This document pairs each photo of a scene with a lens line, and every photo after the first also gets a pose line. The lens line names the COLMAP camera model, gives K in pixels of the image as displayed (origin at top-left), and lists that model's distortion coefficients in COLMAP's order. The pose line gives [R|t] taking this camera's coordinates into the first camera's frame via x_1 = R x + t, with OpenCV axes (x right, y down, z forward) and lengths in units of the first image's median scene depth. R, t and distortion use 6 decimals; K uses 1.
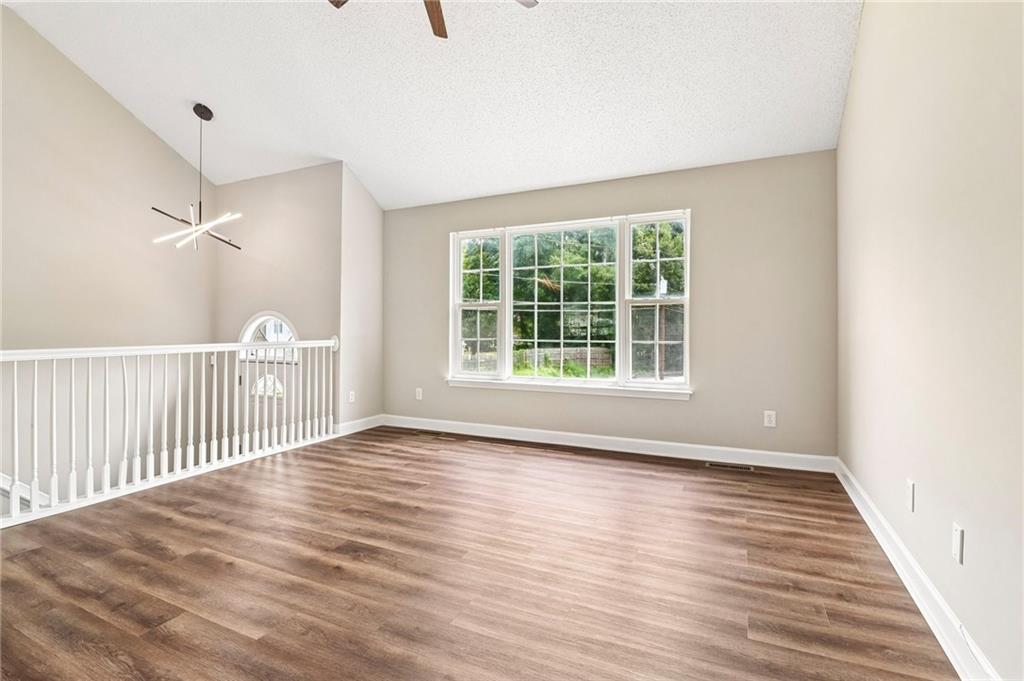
lens RADIAL K [[479.9, 0, 513.2], [0, 479.9, 341.9], [0, 0, 1]] dist [-0.005075, -0.003900]
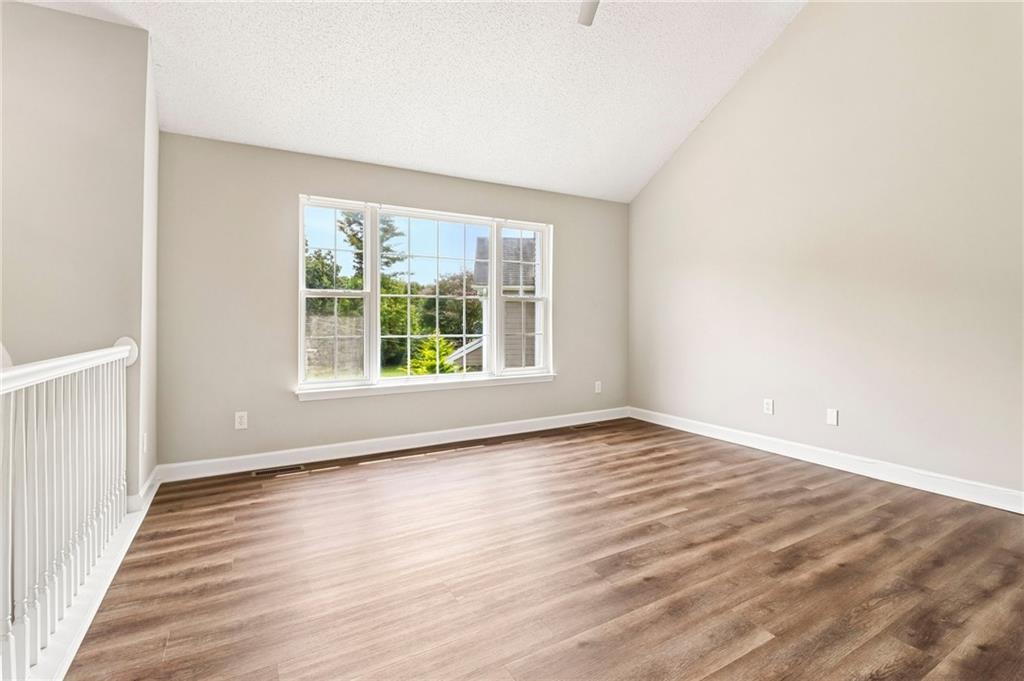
lens RADIAL K [[479.9, 0, 536.5], [0, 479.9, 327.8], [0, 0, 1]] dist [-0.005075, -0.003900]
pose [[0.552326, -0.008844, 0.833581, -0.706831], [0.029791, 0.999514, -0.009135, -0.003656], [-0.833096, 0.029879, 0.552322, 0.373834]]
